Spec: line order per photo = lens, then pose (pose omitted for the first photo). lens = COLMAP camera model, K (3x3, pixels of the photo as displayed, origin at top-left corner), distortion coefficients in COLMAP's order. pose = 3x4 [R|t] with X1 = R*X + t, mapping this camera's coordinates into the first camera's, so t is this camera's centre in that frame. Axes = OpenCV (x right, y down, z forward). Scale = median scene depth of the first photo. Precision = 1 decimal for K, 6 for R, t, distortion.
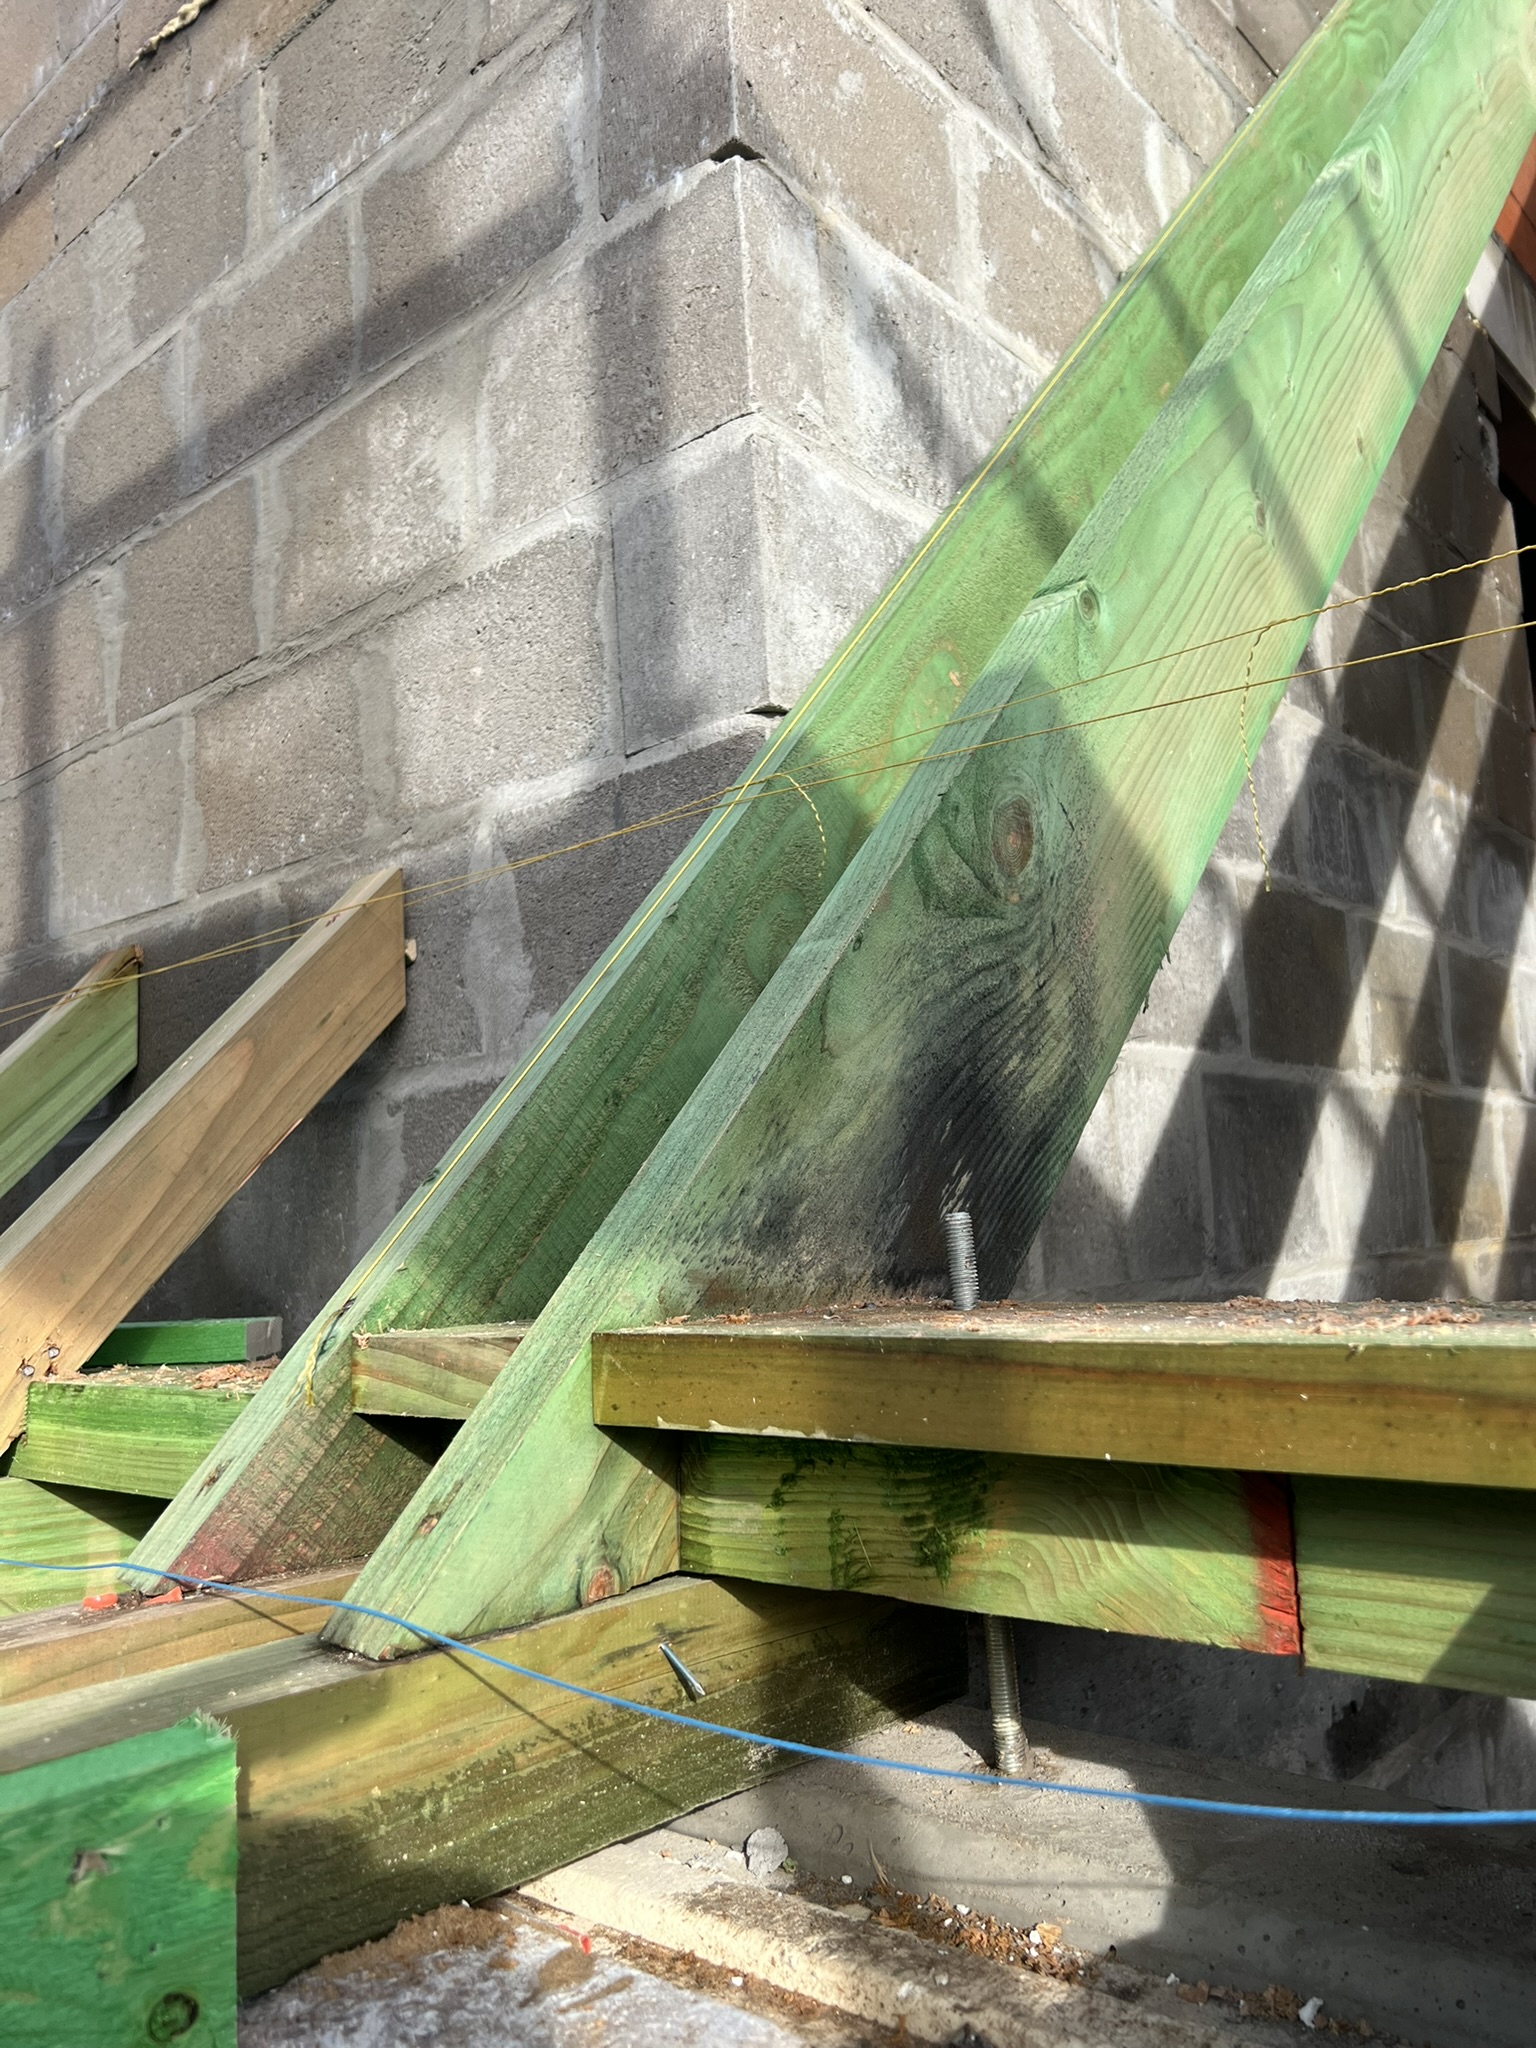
lens RADIAL K [[1545.4, 0, 778.7], [0, 1545.4, 1030.3], [0, 0, 1]] dist [0.055322, -0.073152]
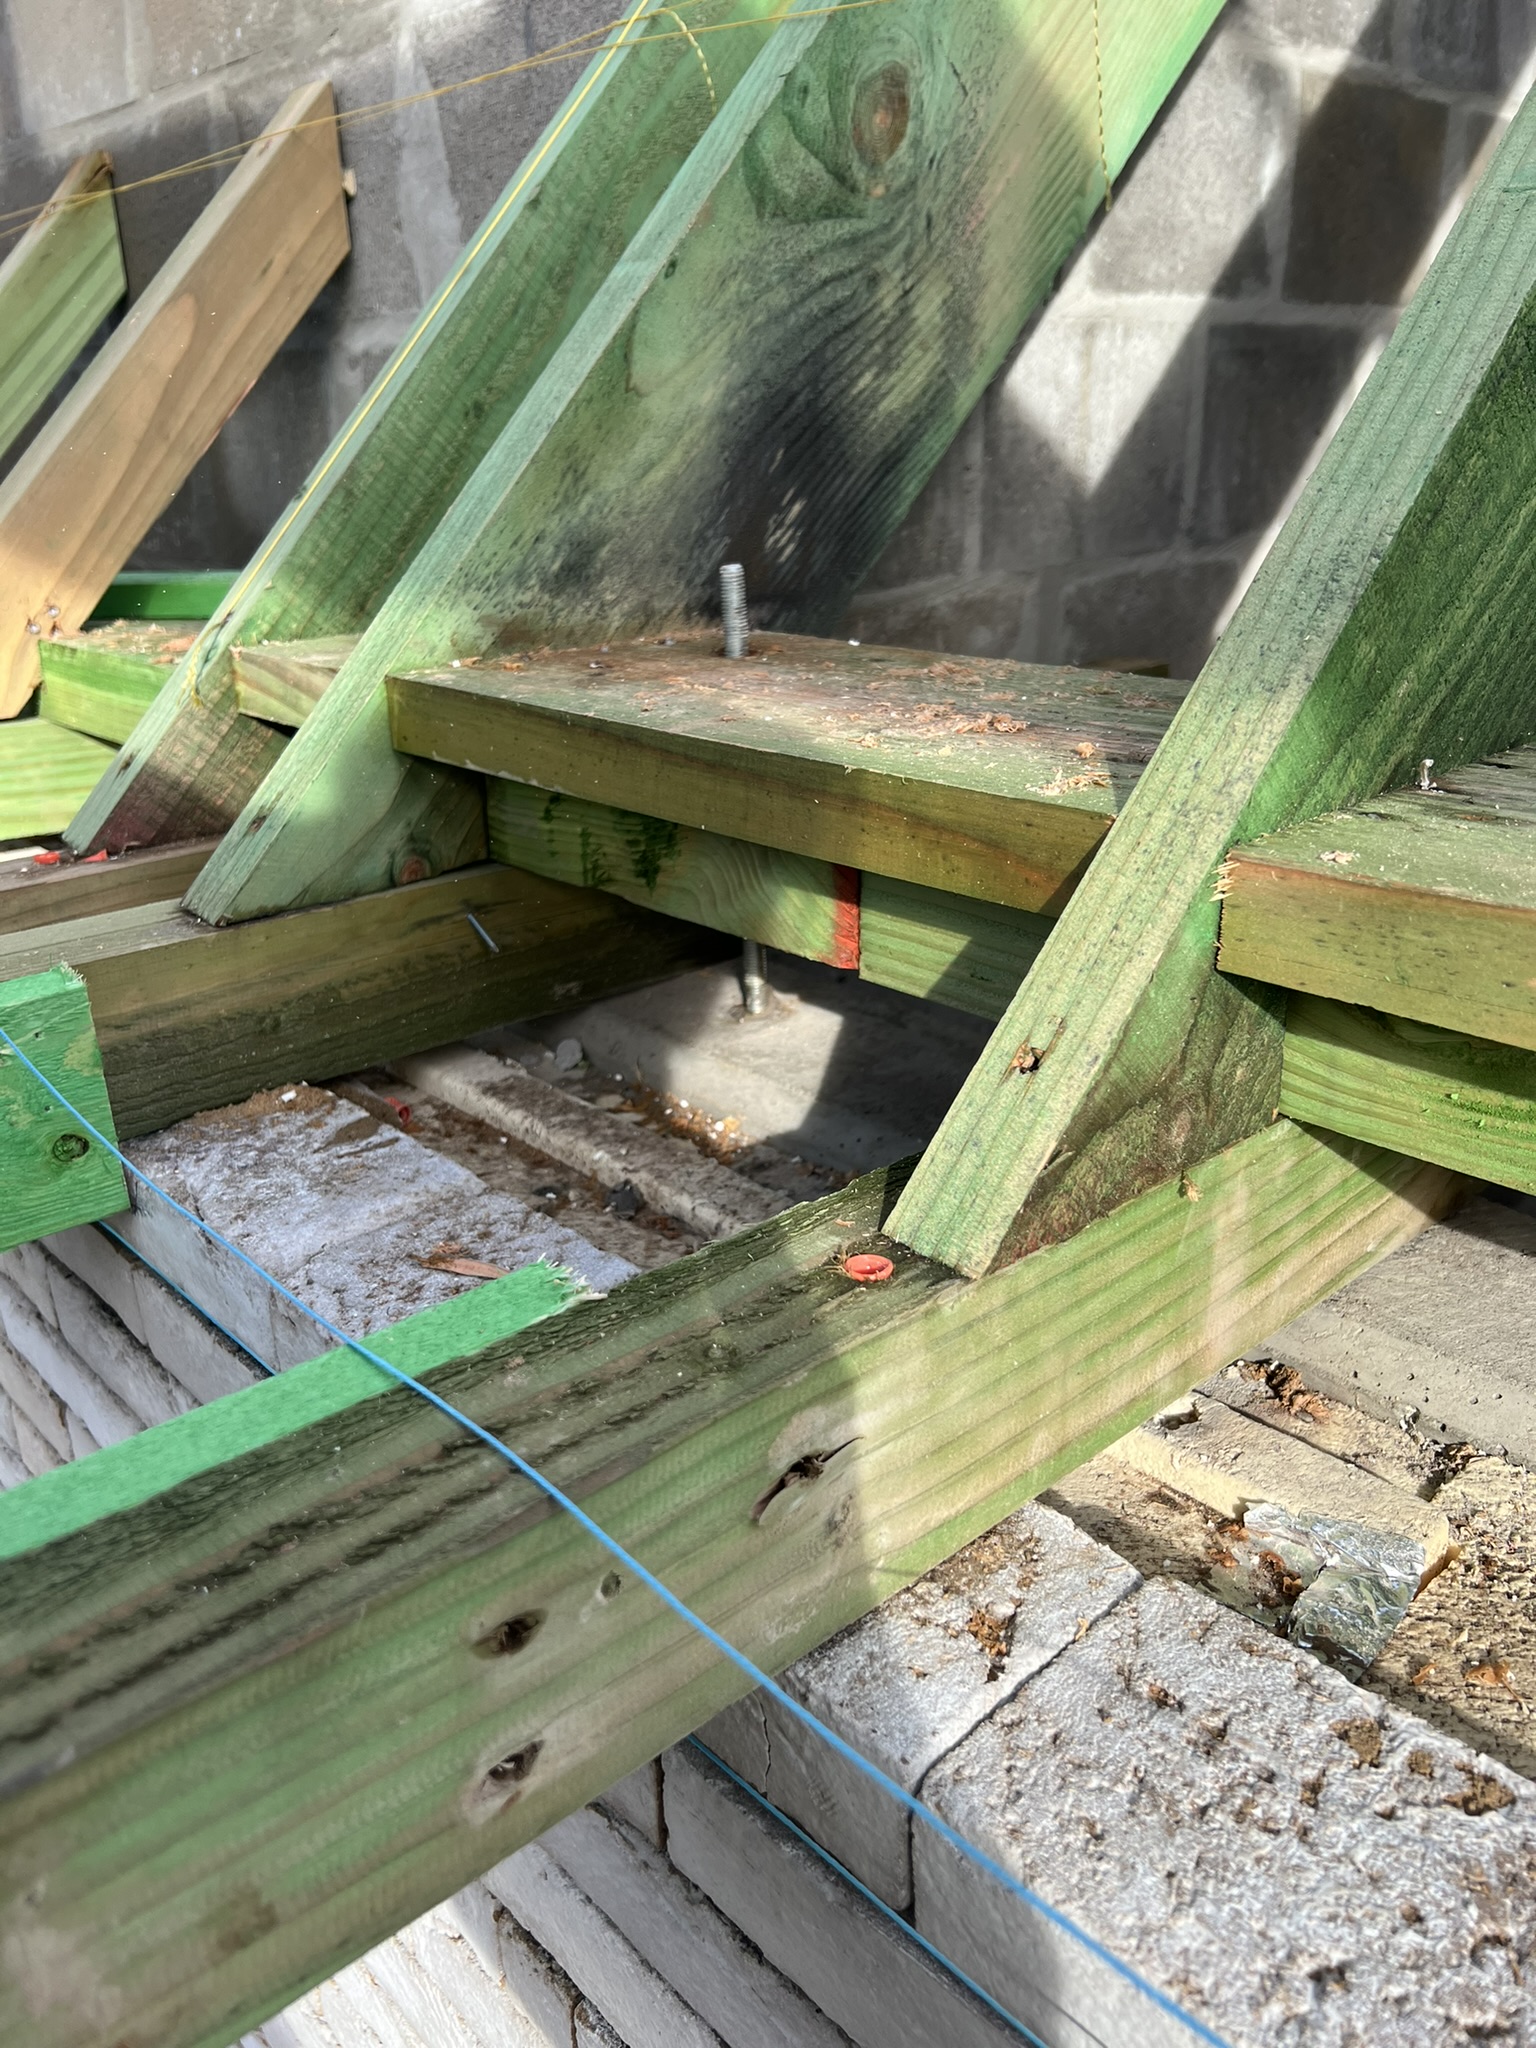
lens RADIAL K [[1545.4, 0, 778.7], [0, 1545.4, 1030.3], [0, 0, 1]] dist [0.055322, -0.073152]
pose [[0.994508, 0.060172, -0.085634, 0.224183], [-0.010265, 0.870338, 0.492349, -0.118245], [0.104156, -0.488766, 0.866175, -0.100553]]
